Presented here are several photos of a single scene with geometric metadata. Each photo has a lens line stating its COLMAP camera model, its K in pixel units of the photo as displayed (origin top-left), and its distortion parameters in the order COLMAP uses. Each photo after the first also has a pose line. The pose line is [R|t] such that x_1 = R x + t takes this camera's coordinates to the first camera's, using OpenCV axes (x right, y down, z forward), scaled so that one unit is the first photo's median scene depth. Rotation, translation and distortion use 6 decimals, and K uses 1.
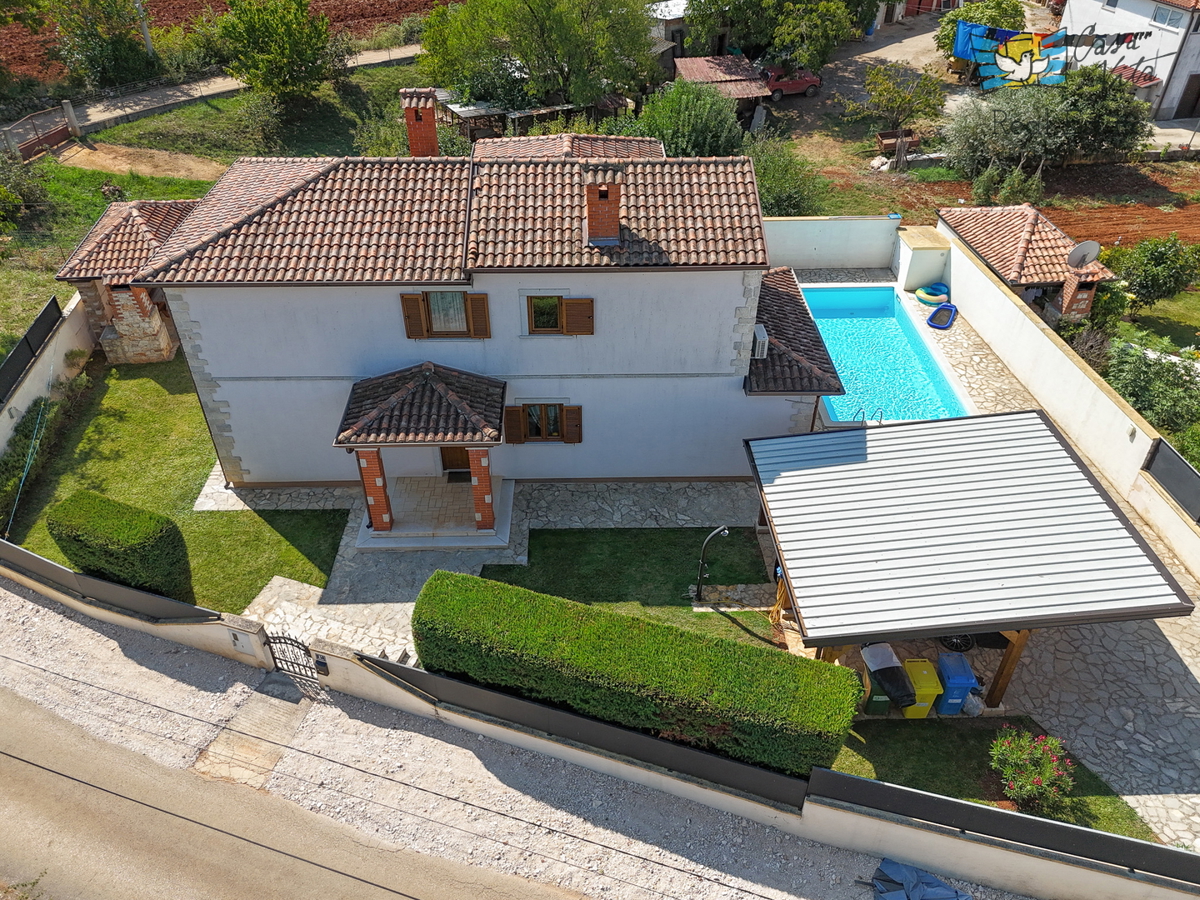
lens RADIAL K [[881.9, 0, 600.0], [0, 881.9, 450.0], [0, 0, 1]] dist [0.073989, -0.081335]
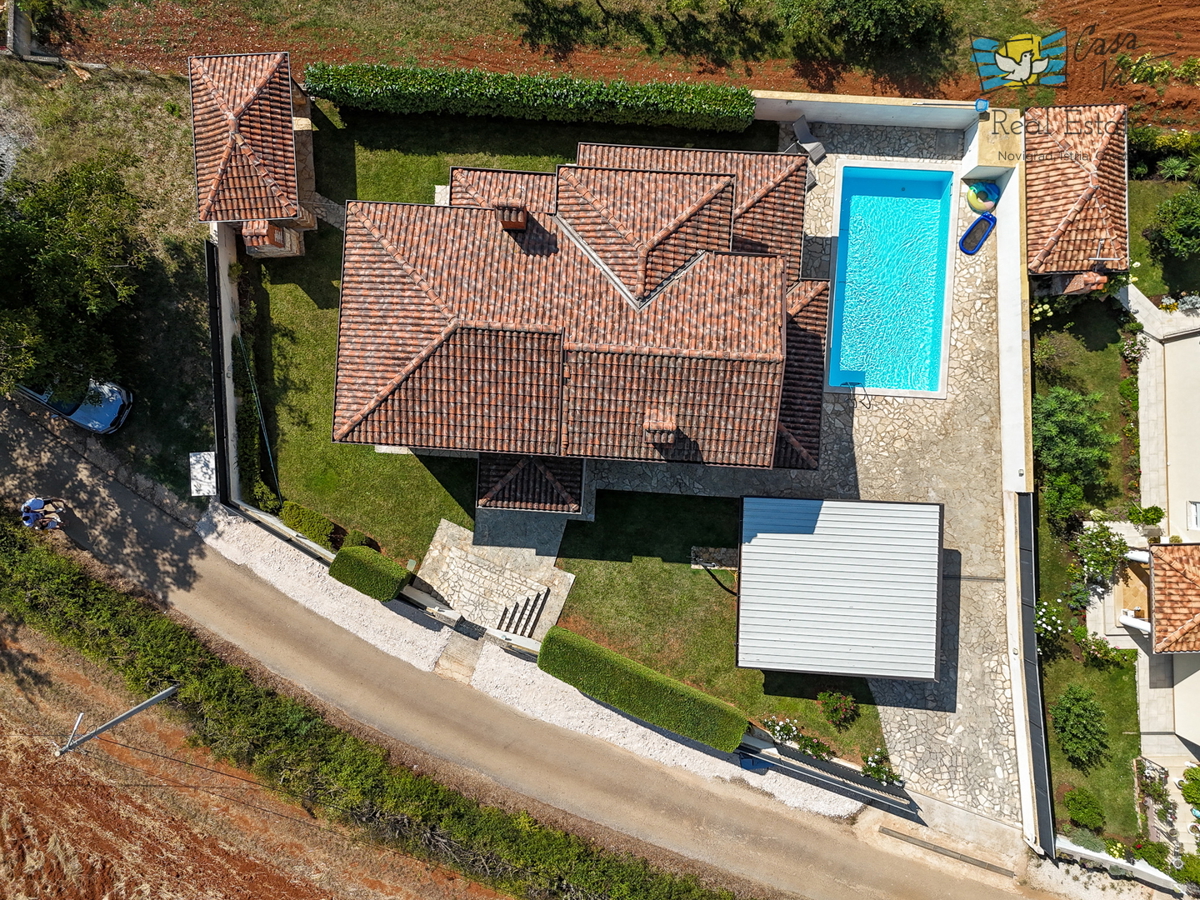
lens RADIAL K [[881.9, 0, 600.0], [0, 881.9, 450.0], [0, 0, 1]] dist [0.073989, -0.081335]
pose [[0.996484, 0.082593, -0.014044, -0.063160], [-0.039364, 0.609550, 0.791770, -1.278186], [0.073955, -0.788433, 0.610658, 0.127164]]
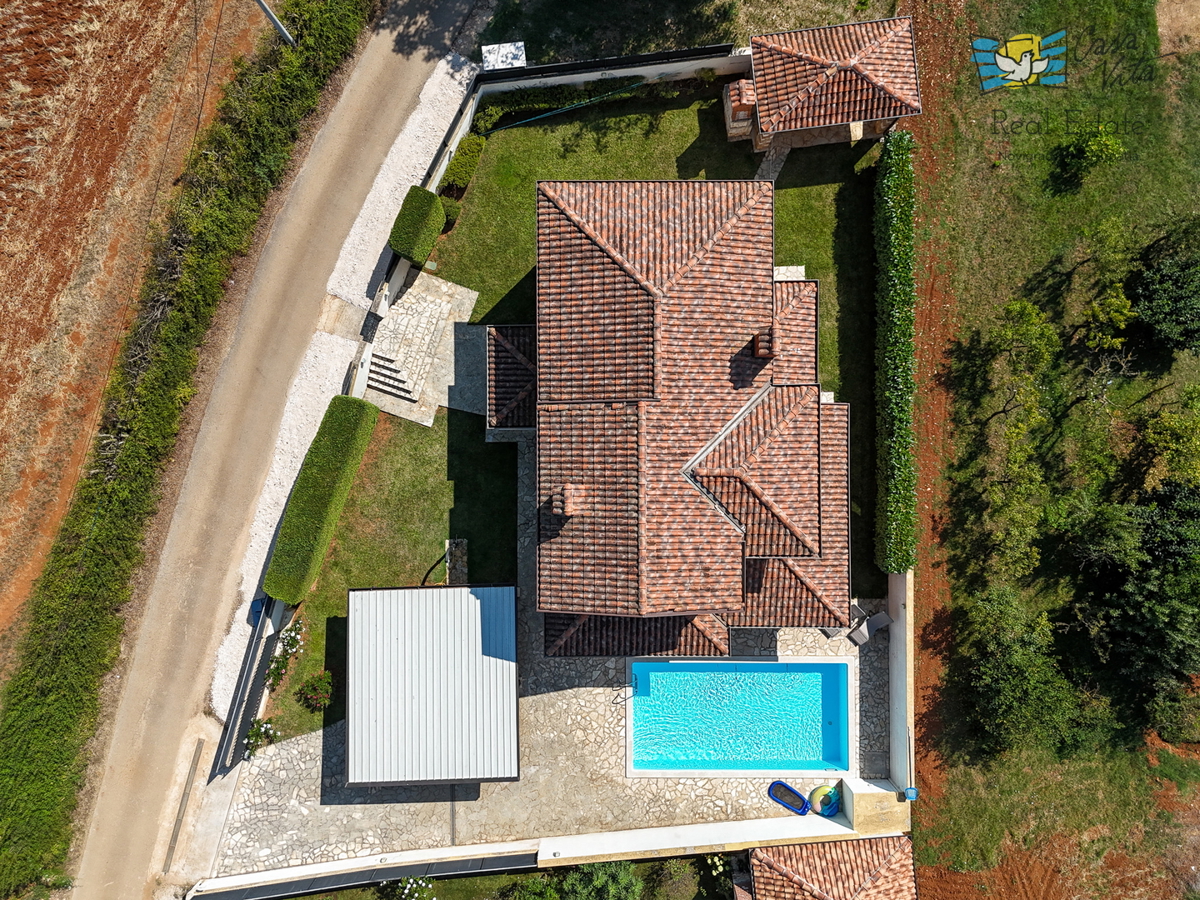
lens RADIAL K [[881.9, 0, 600.0], [0, 881.9, 450.0], [0, 0, 1]] dist [0.073989, -0.081335]
pose [[-0.019648, 0.999777, -0.007763, -0.062067], [-0.609152, -0.005814, 0.793033, -1.360011], [0.792810, 0.020310, 0.609130, 0.176889]]
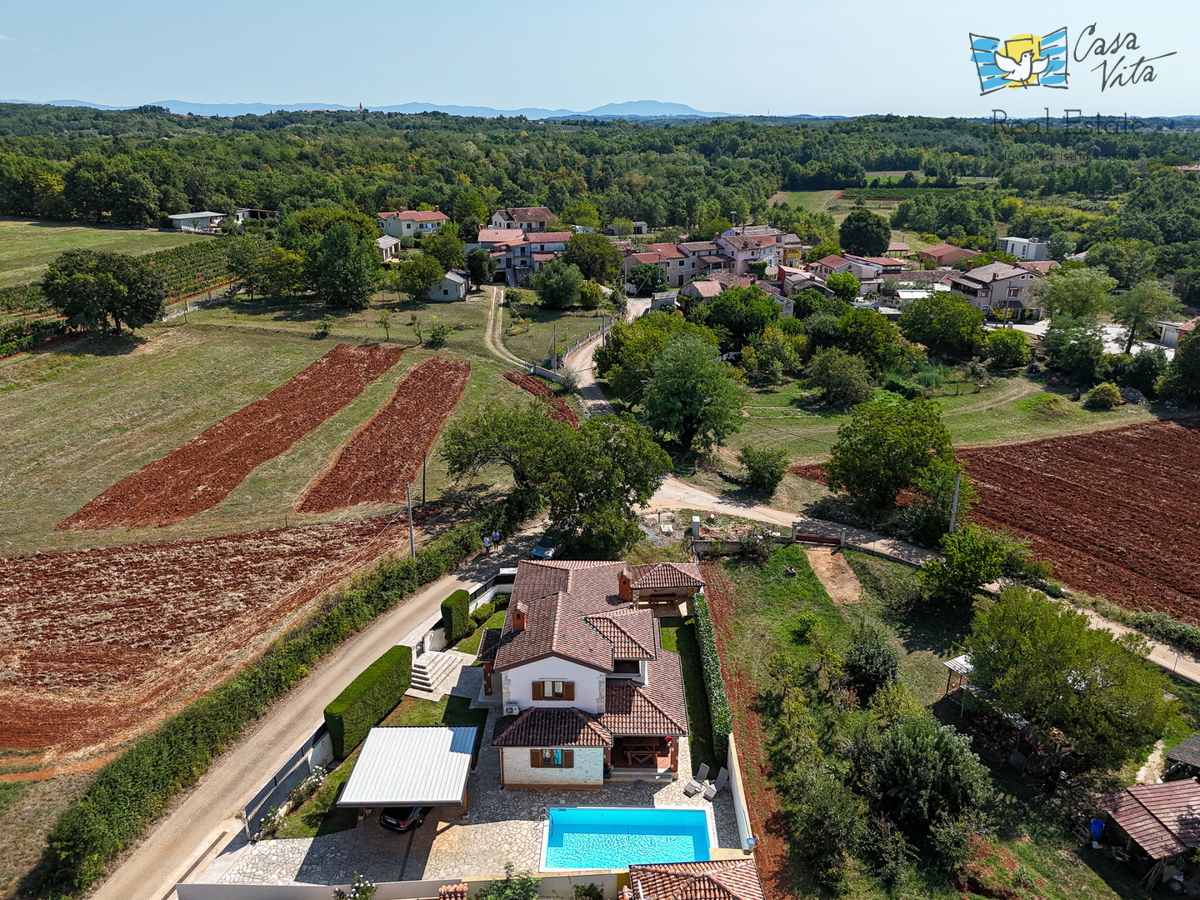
lens RADIAL K [[881.9, 0, 600.0], [0, 881.9, 450.0], [0, 0, 1]] dist [0.073989, -0.081335]
pose [[-0.038035, 0.334459, -0.941642, 2.257700], [-0.611241, 0.737688, 0.286706, -1.514365], [0.790530, 0.586476, 0.176377, 0.401072]]
